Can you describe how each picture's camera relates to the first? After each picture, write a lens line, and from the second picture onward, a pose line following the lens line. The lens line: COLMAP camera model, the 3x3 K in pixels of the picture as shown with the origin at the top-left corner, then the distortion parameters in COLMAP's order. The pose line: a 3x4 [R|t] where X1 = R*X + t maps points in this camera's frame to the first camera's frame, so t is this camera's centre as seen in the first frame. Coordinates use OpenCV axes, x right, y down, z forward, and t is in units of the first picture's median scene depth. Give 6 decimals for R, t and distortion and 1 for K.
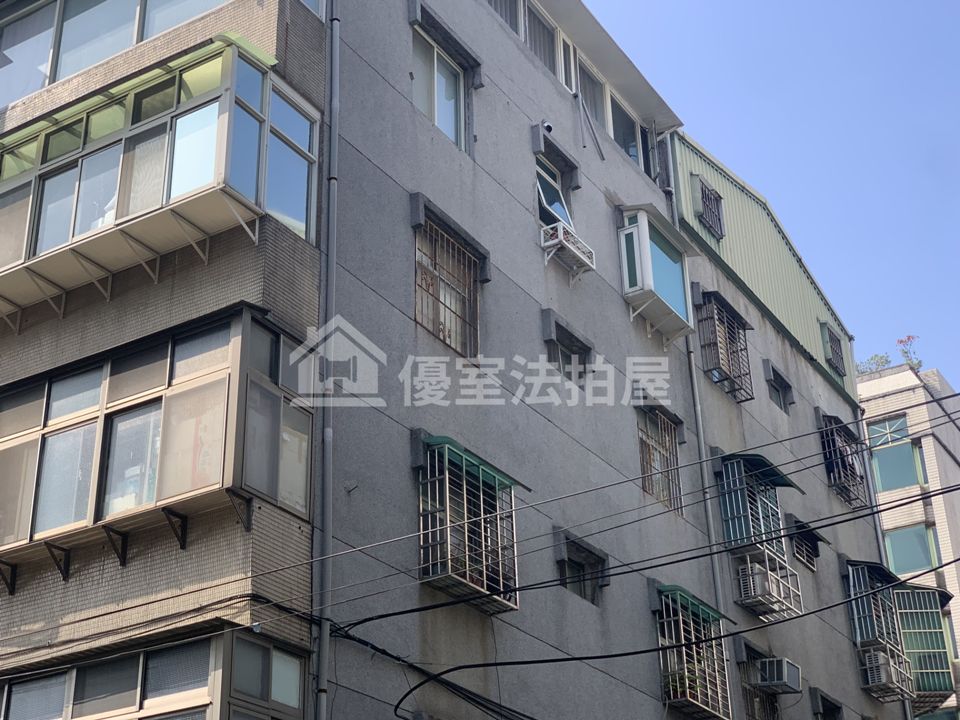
lens RADIAL K [[1505.1, 0, 464.6], [0, 1505.1, 346.3], [0, 0, 1]] dist [0.025364, -0.038282]
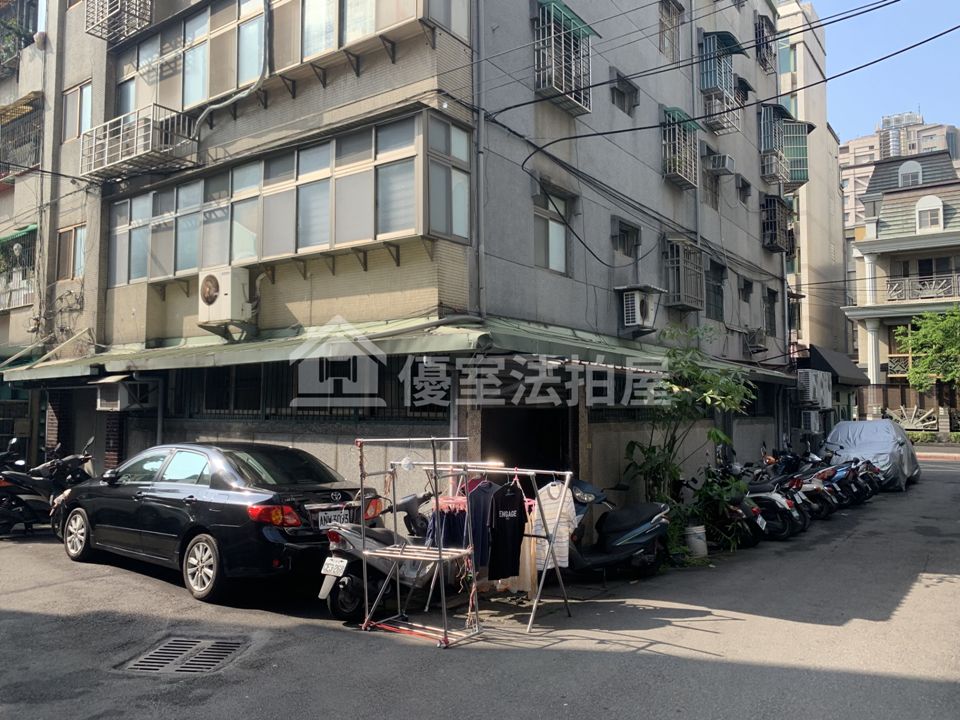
lens RADIAL K [[736.7, 0, 471.7], [0, 736.7, 350.4], [0, 0, 1]] dist [0.006448, -0.010520]
pose [[0.997560, 0.017753, -0.067513, -0.042575], [0.011932, 0.909533, 0.415461, 0.083737], [0.068781, -0.415253, 0.907102, 0.150654]]
